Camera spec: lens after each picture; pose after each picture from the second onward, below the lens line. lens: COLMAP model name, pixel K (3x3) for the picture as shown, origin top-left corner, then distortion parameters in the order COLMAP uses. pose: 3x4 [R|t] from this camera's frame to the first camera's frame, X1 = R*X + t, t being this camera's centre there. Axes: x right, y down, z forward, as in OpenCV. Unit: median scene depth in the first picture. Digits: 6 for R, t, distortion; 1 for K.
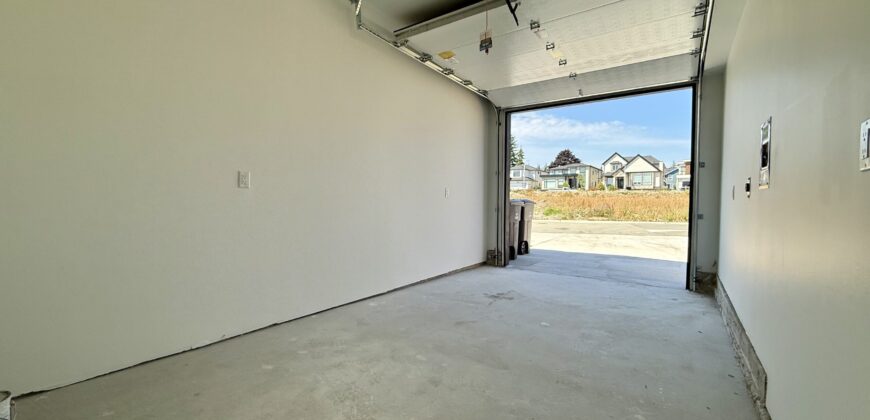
lens RADIAL K [[347.9, 0, 432.4], [0, 347.9, 209.6], [0, 0, 1]] dist [0.000767, 0.000065]
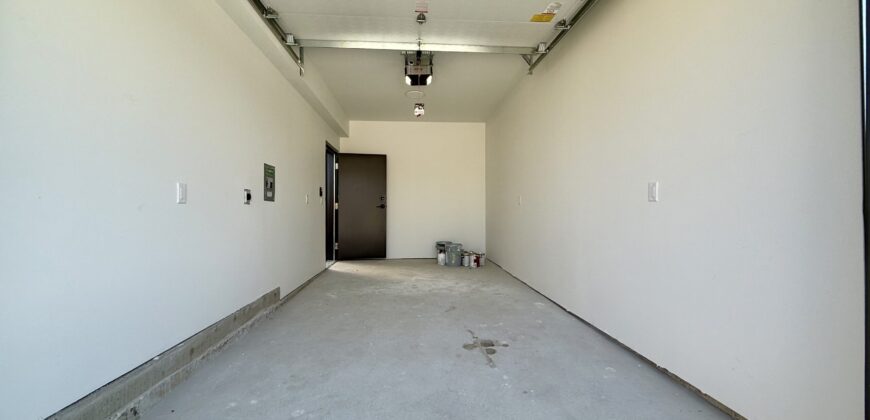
lens RADIAL K [[347.9, 0, 432.4], [0, 347.9, 209.6], [0, 0, 1]] dist [0.000767, 0.000065]
pose [[-0.778609, -0.013528, -0.627363, 0.719129], [-0.023623, 0.999691, 0.007761, -0.030541], [0.627064, 0.020863, -0.778688, 1.475432]]
